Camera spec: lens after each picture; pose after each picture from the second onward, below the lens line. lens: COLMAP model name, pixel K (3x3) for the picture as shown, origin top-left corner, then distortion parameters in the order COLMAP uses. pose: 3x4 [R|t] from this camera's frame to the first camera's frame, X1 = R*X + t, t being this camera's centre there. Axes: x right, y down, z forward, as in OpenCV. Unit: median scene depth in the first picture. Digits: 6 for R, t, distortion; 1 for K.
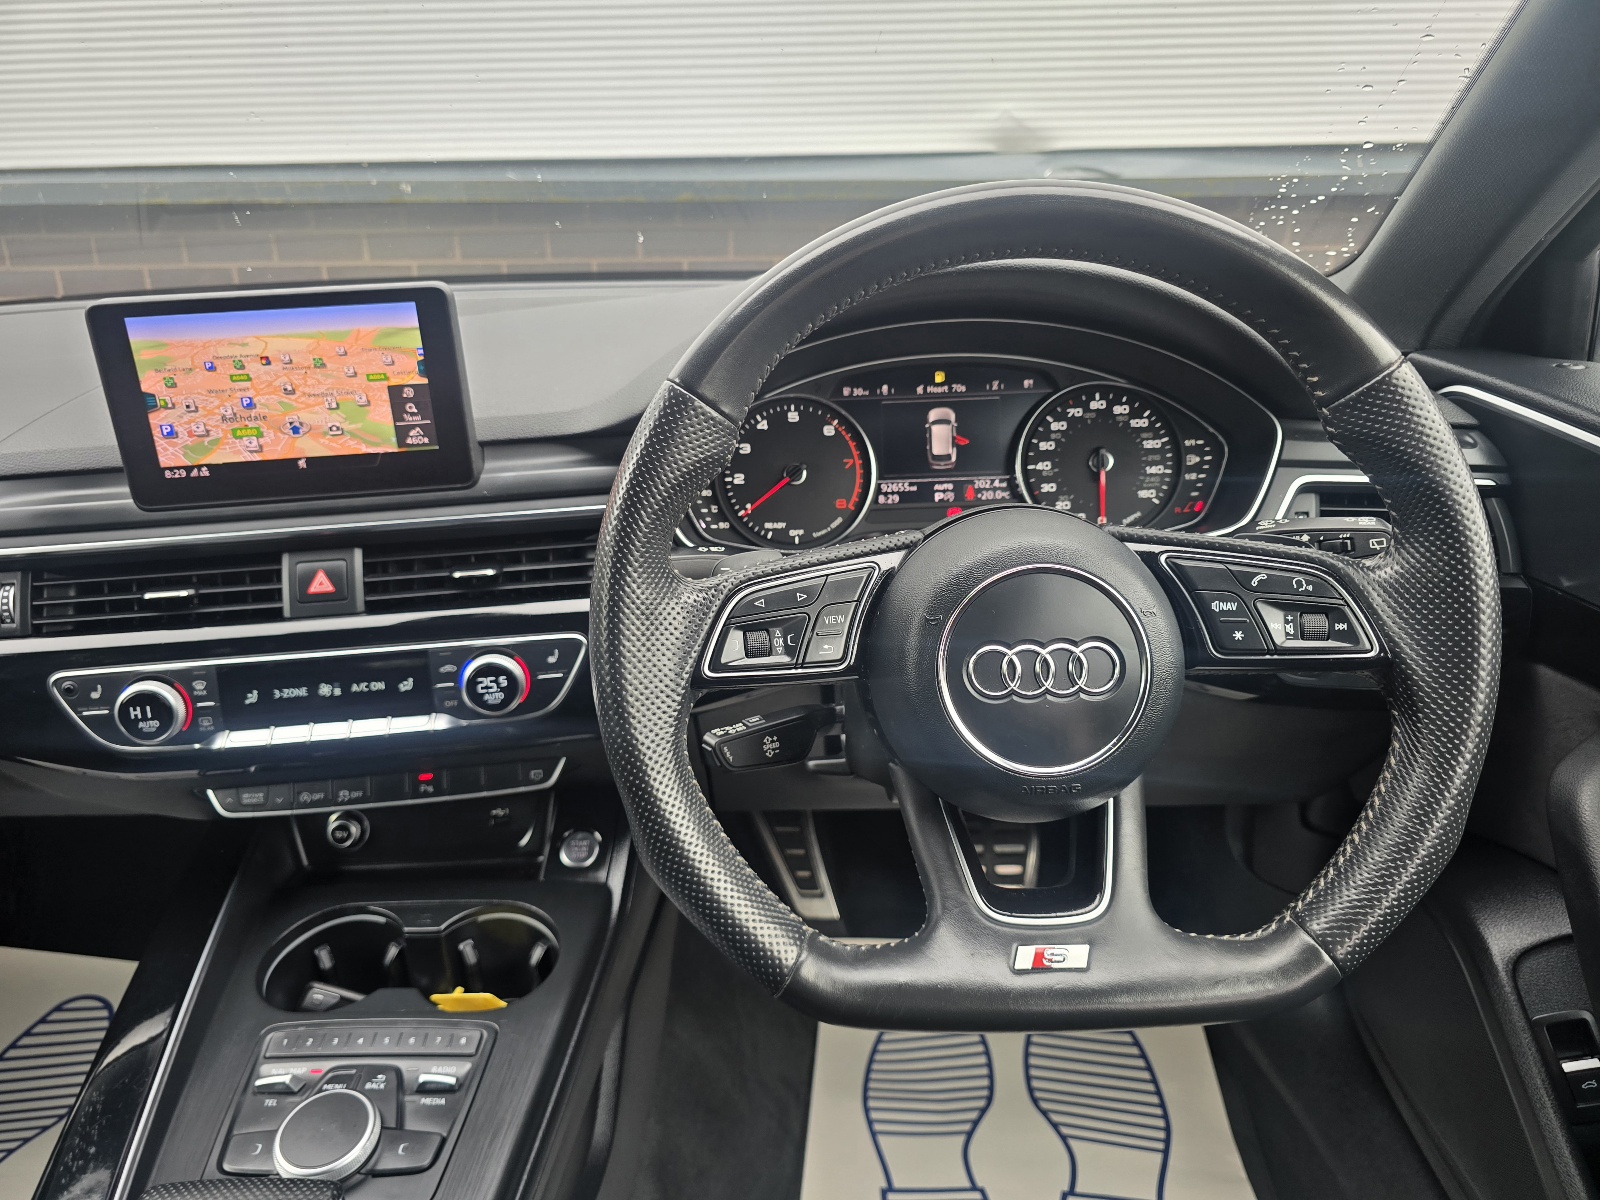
lens RADIAL K [[1096.4, 0, 804.9], [0, 1096.4, 589.6], [0, 0, 1]] dist [0.047105, -0.037569]
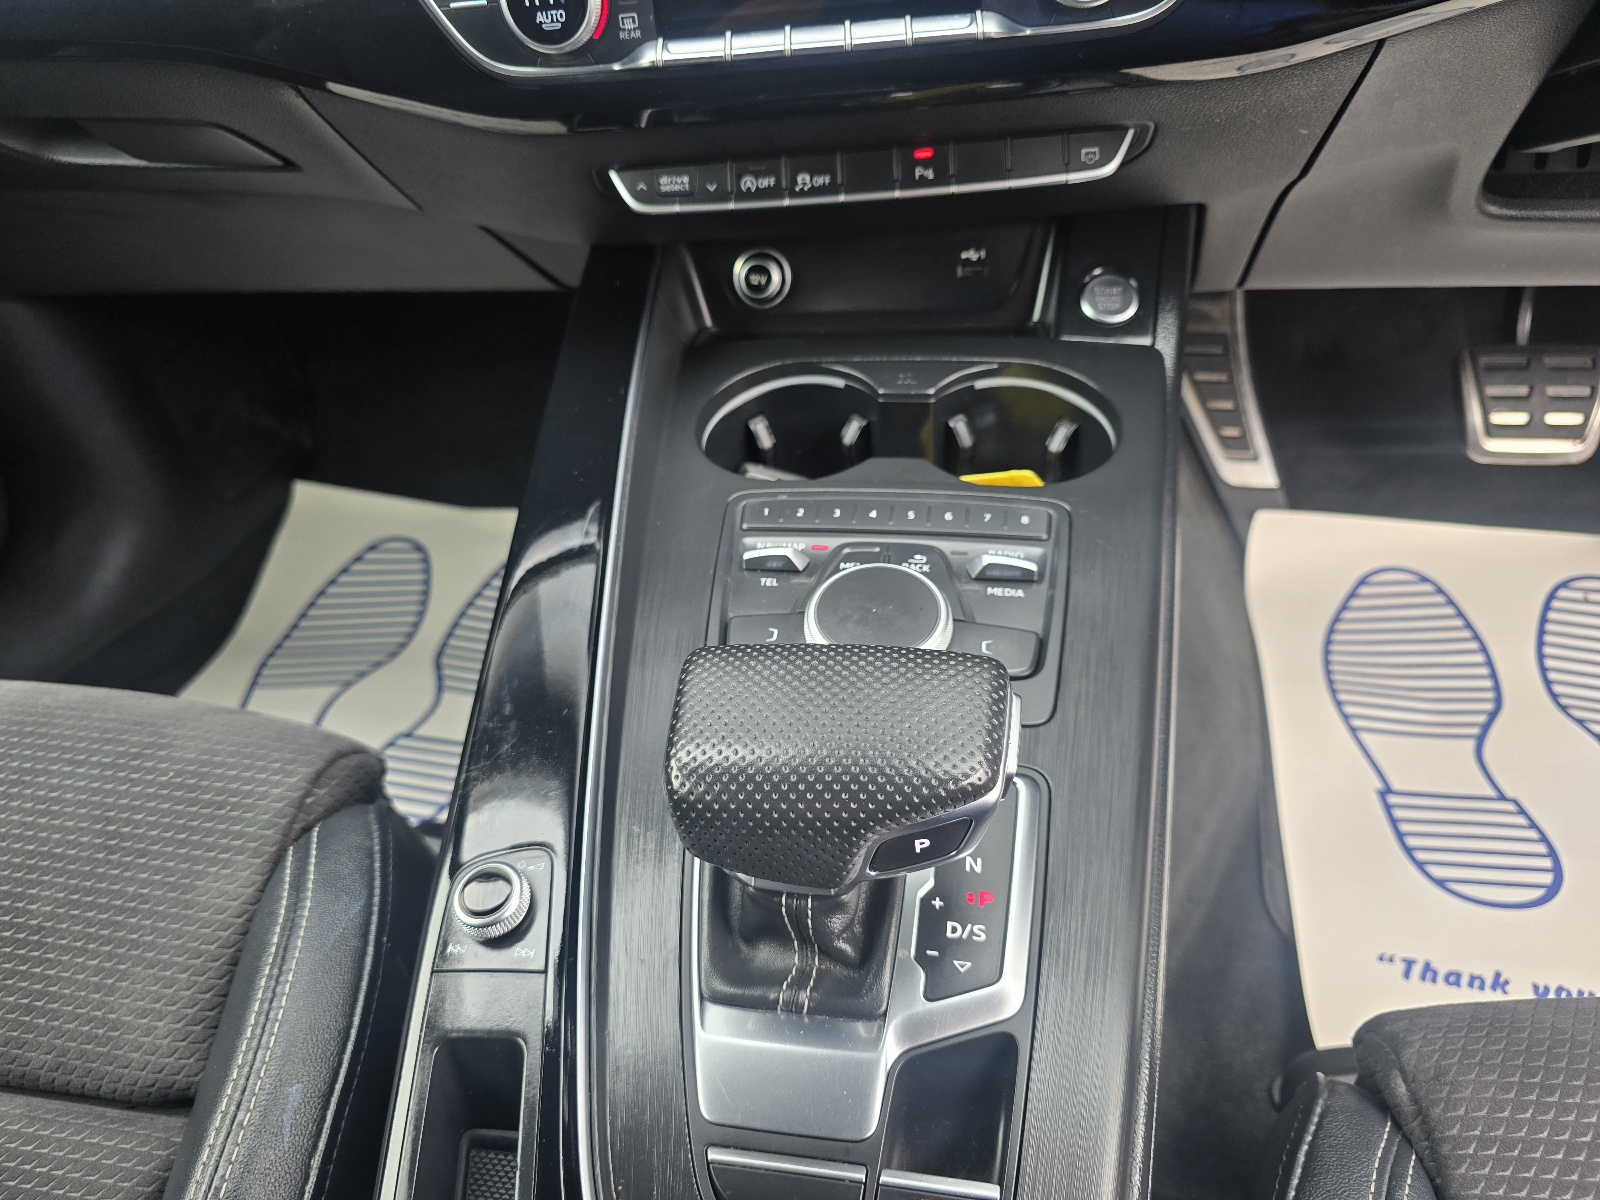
lens RADIAL K [[1096.4, 0, 790.4], [0, 1096.4, 595.9], [0, 0, 1]] dist [0.047105, -0.037569]
pose [[0.988424, 0.050693, -0.143000, -0.240033], [-0.005736, 0.954342, 0.298661, 0.171244], [0.151611, -0.294383, 0.943585, 0.223103]]
